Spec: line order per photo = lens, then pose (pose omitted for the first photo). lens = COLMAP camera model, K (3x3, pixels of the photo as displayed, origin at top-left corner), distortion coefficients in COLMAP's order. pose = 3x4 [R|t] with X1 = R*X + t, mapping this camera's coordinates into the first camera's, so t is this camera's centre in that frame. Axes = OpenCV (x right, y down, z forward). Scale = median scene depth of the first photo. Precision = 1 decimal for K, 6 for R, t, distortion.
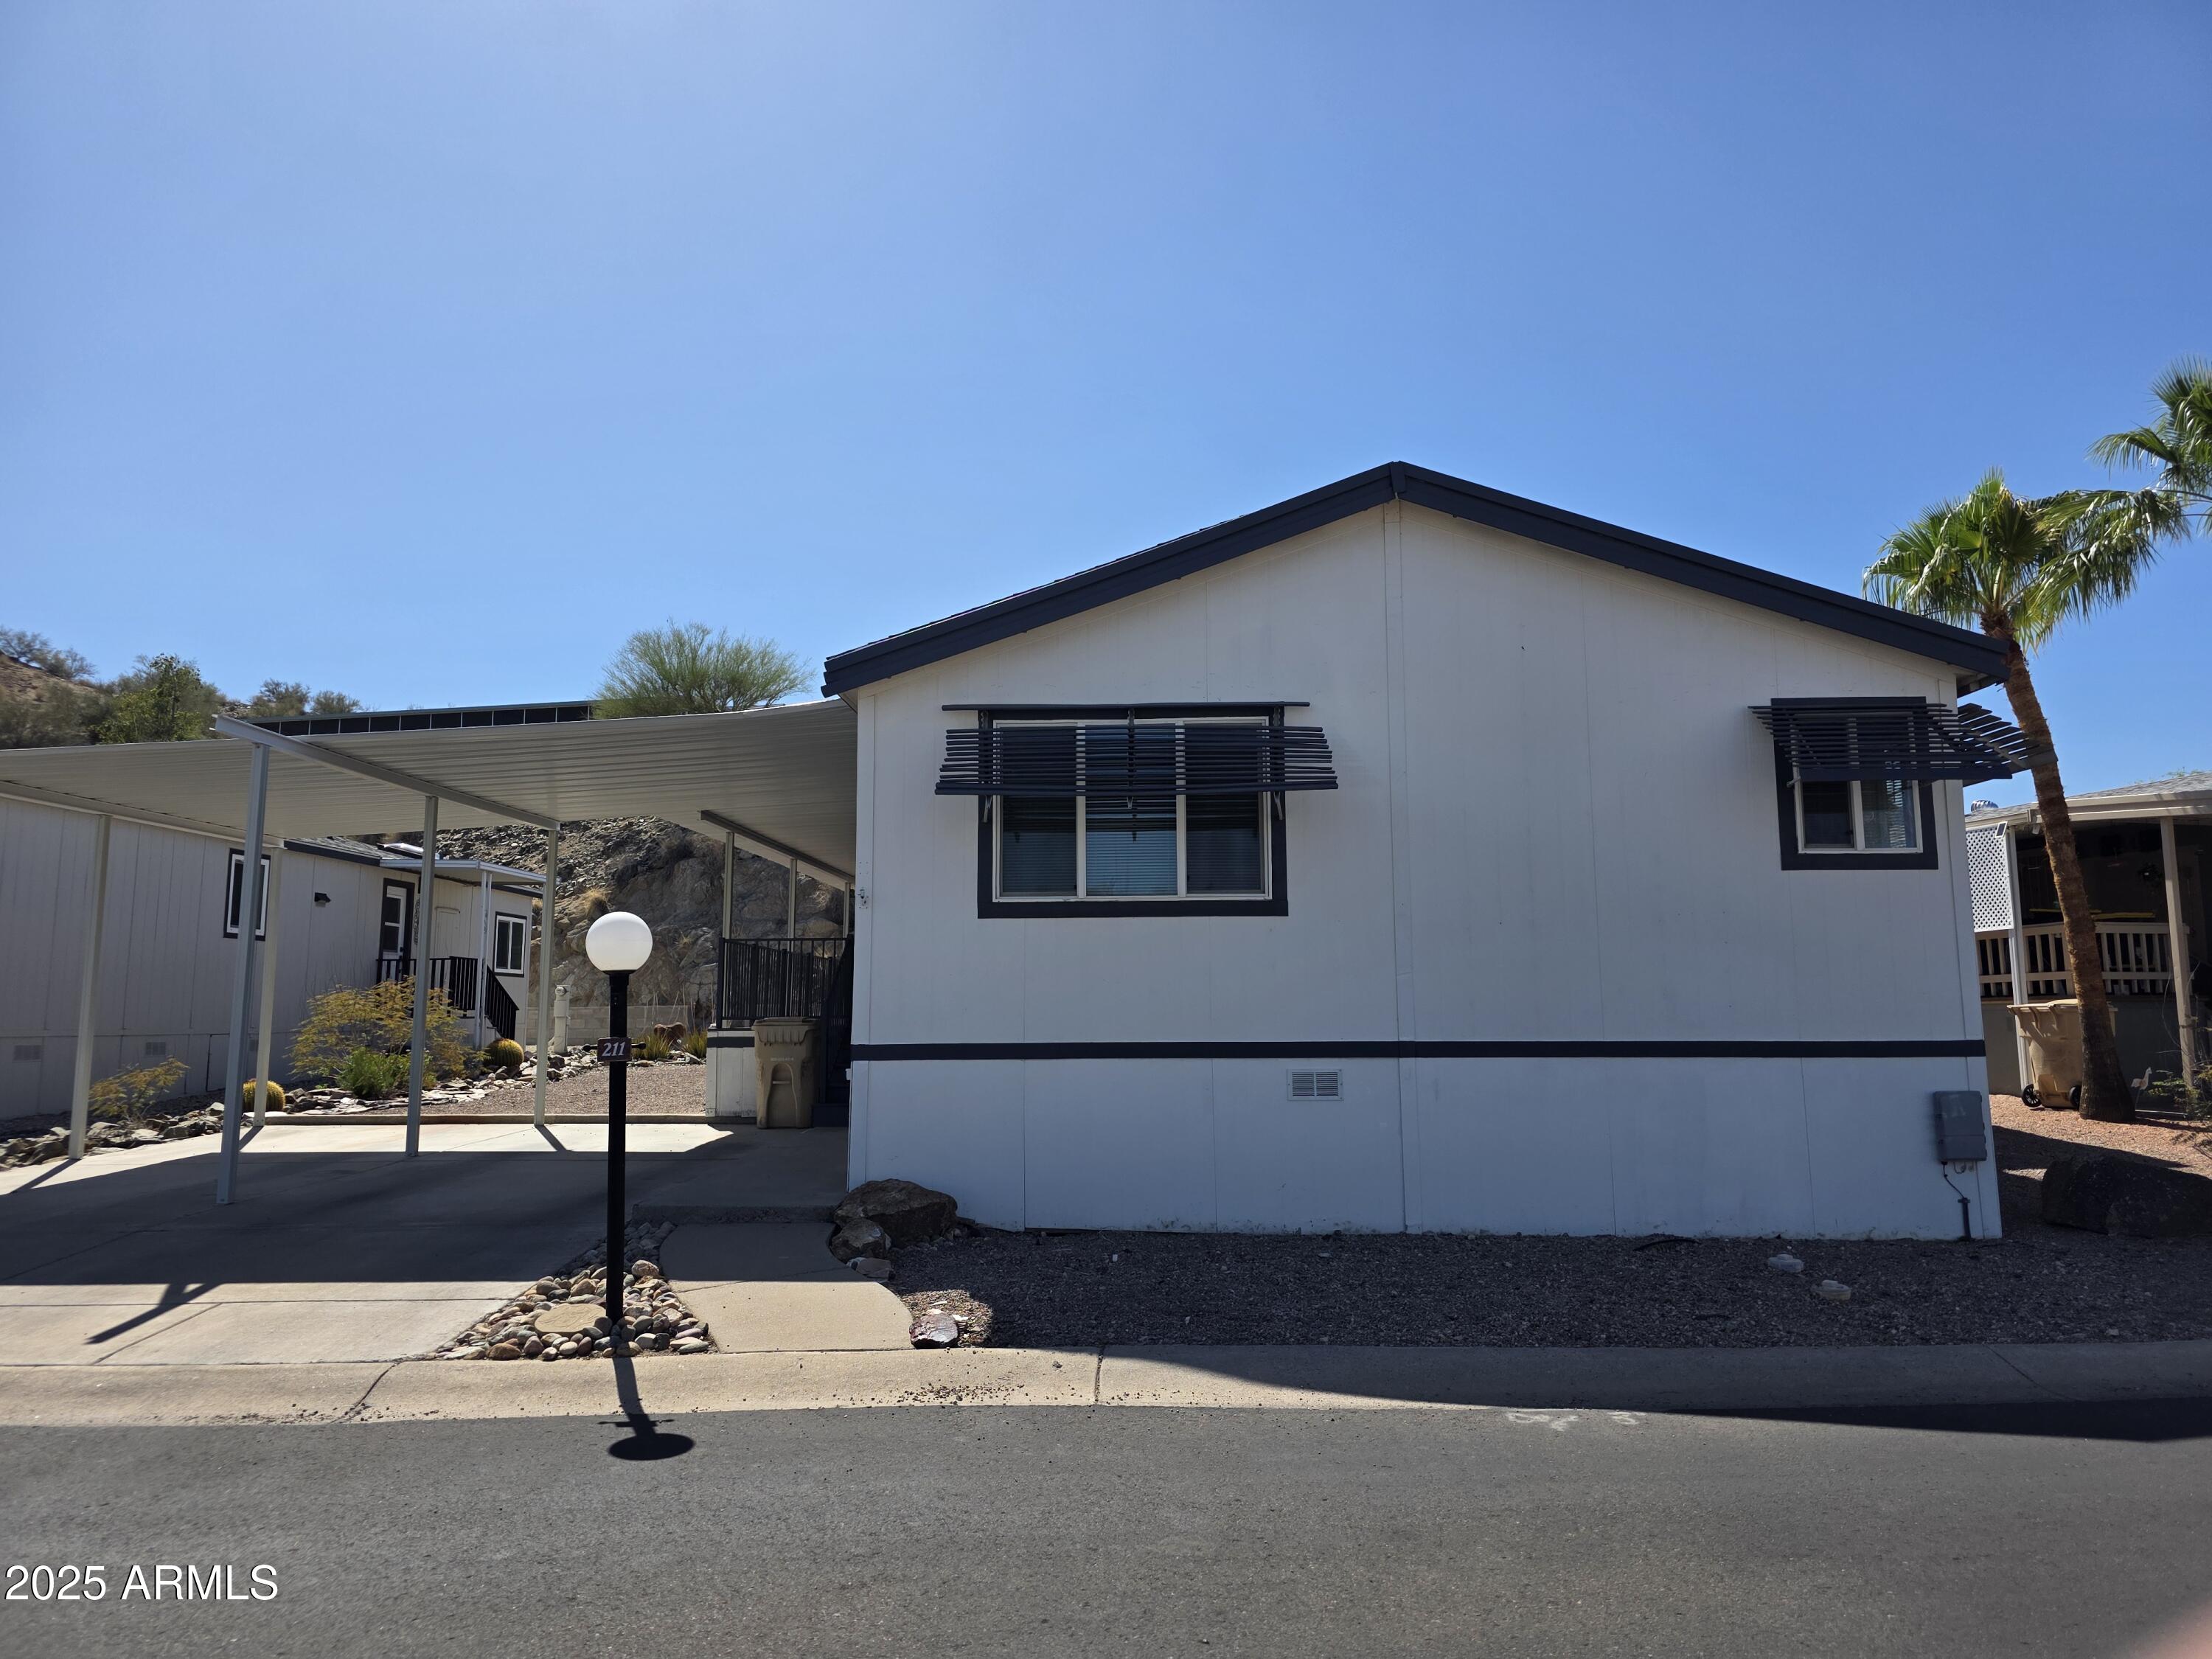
lens RADIAL K [[1505.8, 0, 1168.2], [0, 1505.8, 831.1], [0, 0, 1]] dist [0.007920, -0.001576]
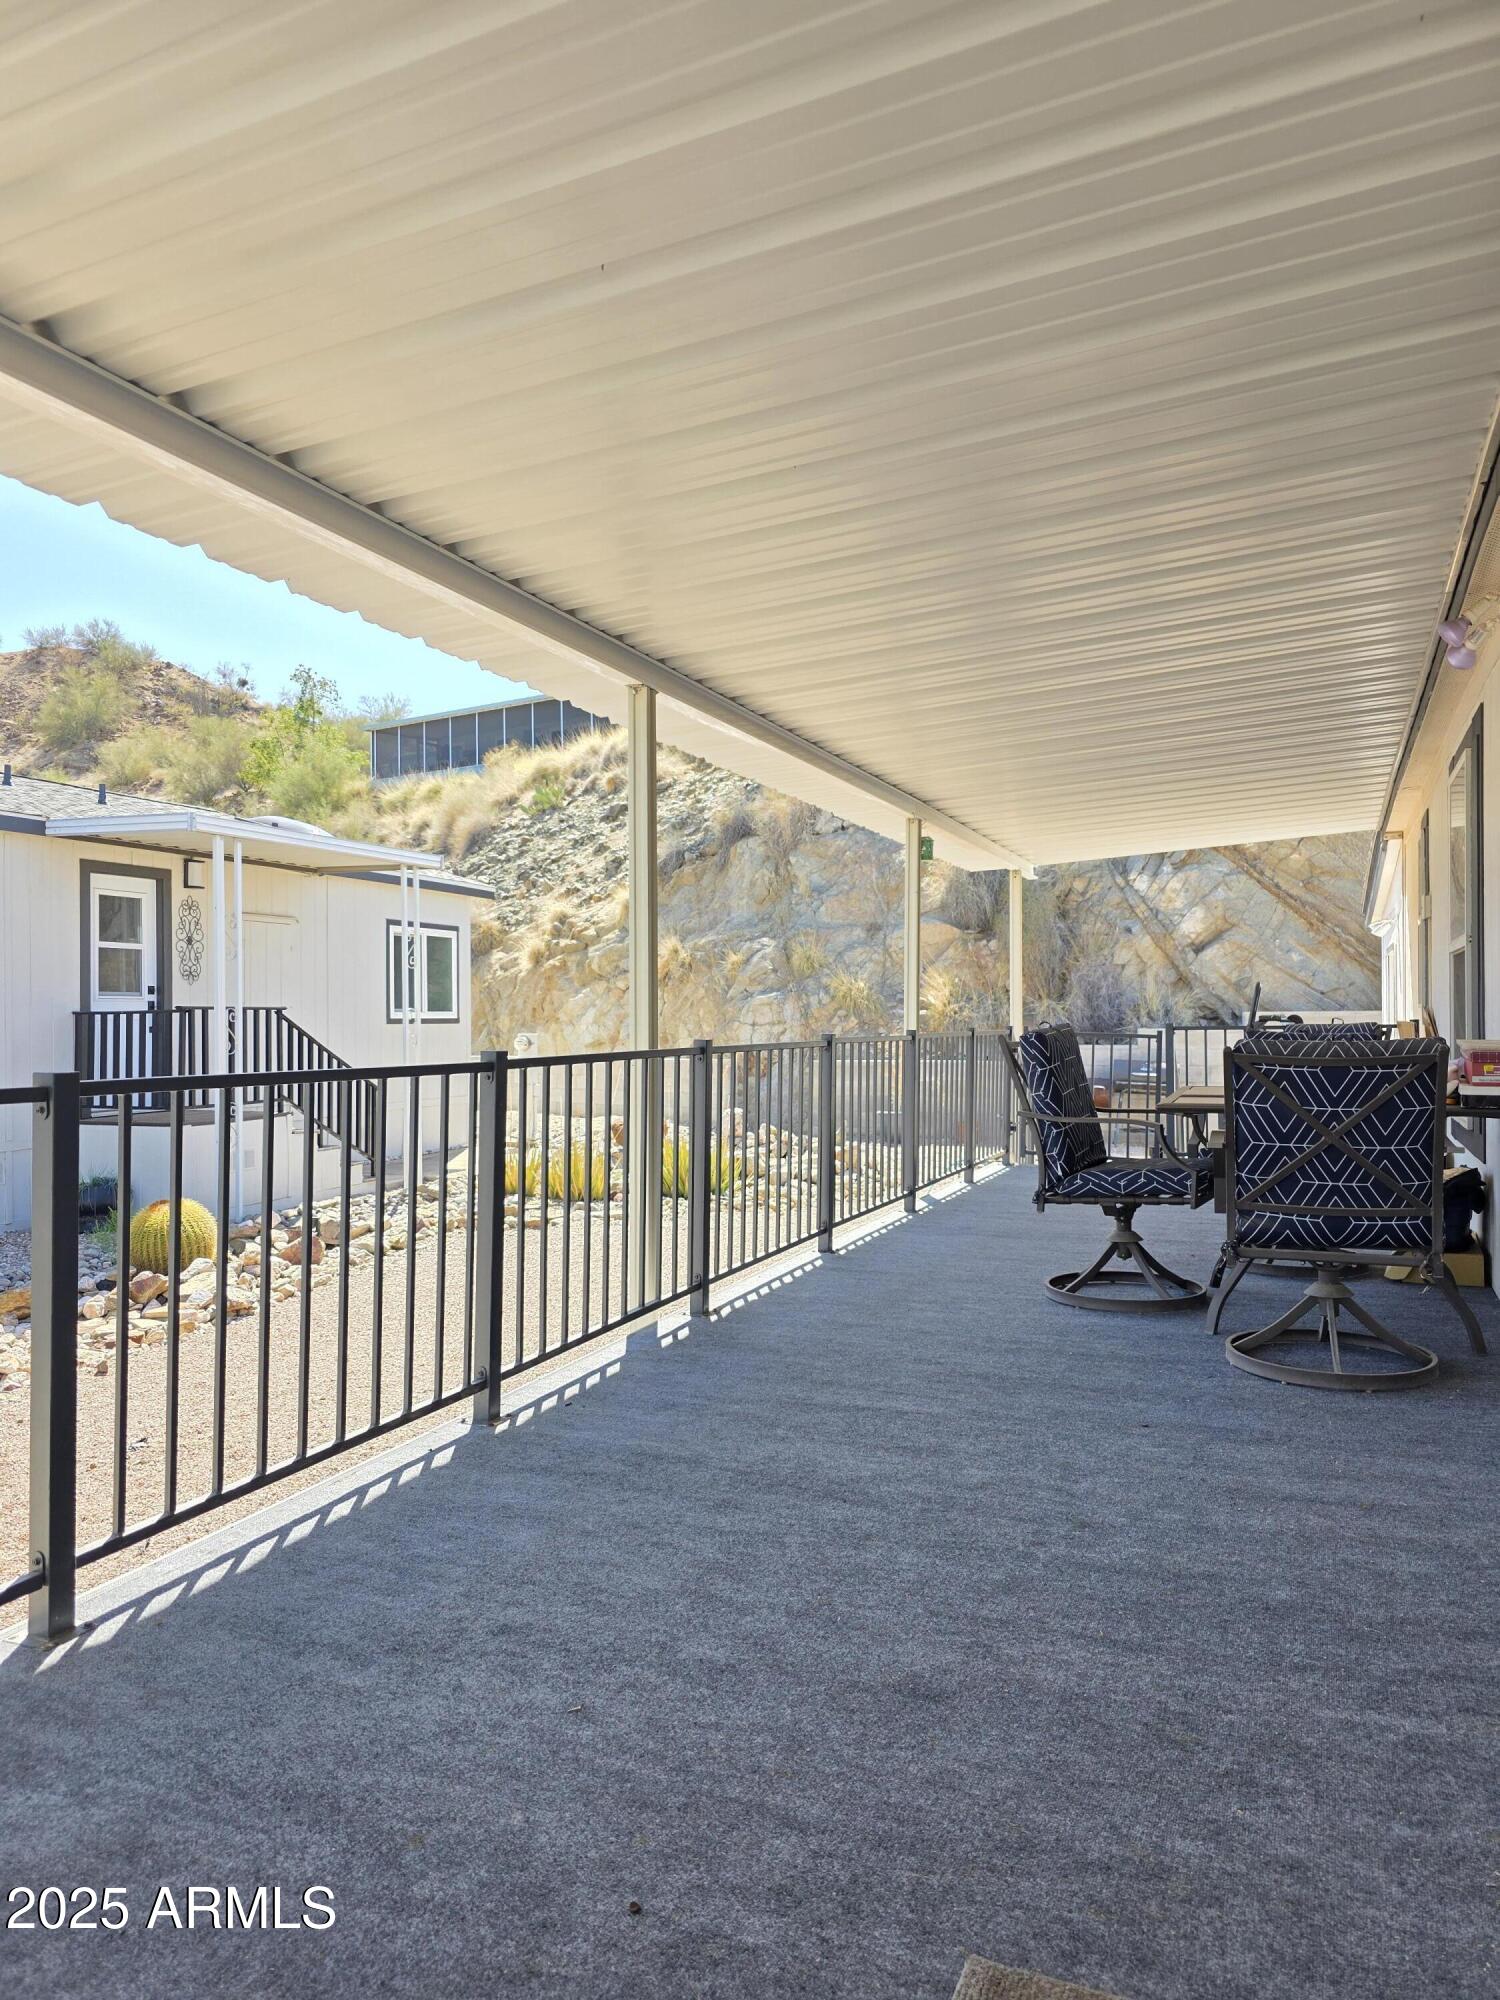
lens RADIAL K [[1335.5, 0, 750.1], [0, 1335.5, 1024.1], [0, 0, 1]] dist [0.083079, -0.124879]
pose [[0.918681, 0.007667, -0.394925, -0.109111], [0.044869, 0.991315, 0.123620, 0.038907], [0.392443, -0.131287, 0.910358, 0.621650]]
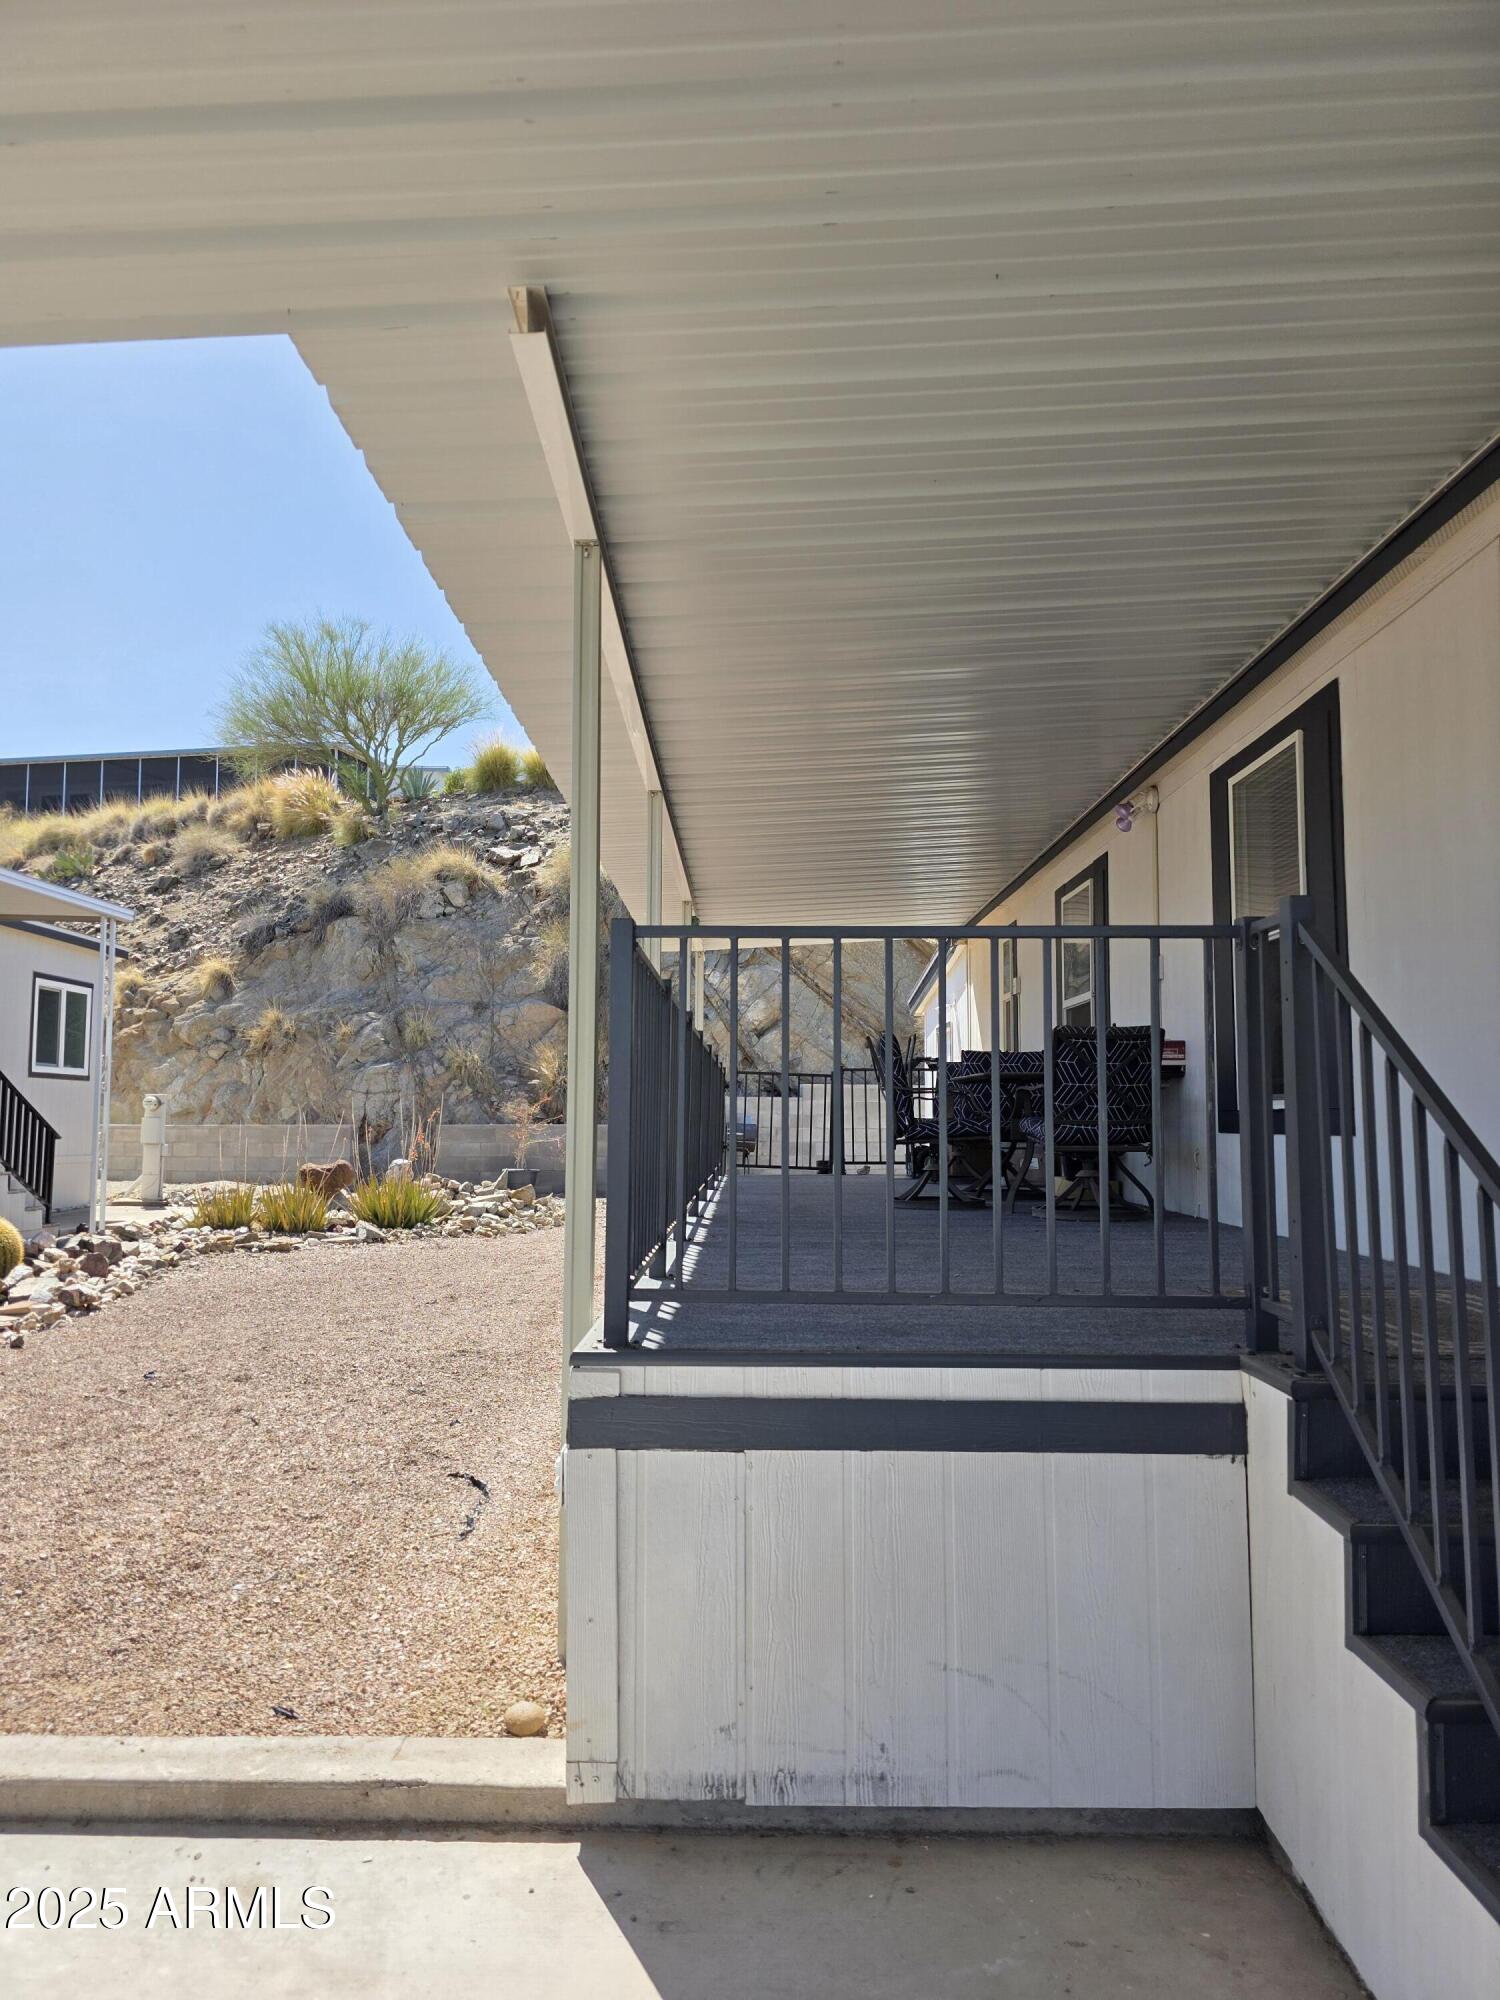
lens RADIAL K [[1335.5, 0, 750.1], [0, 1335.5, 1024.1], [0, 0, 1]] dist [0.083079, -0.124879]
pose [[0.999918, 0.011957, -0.004643, -0.176315], [-0.011699, 0.998576, 0.052056, 0.047854], [0.005259, -0.051997, 0.998633, 0.516292]]
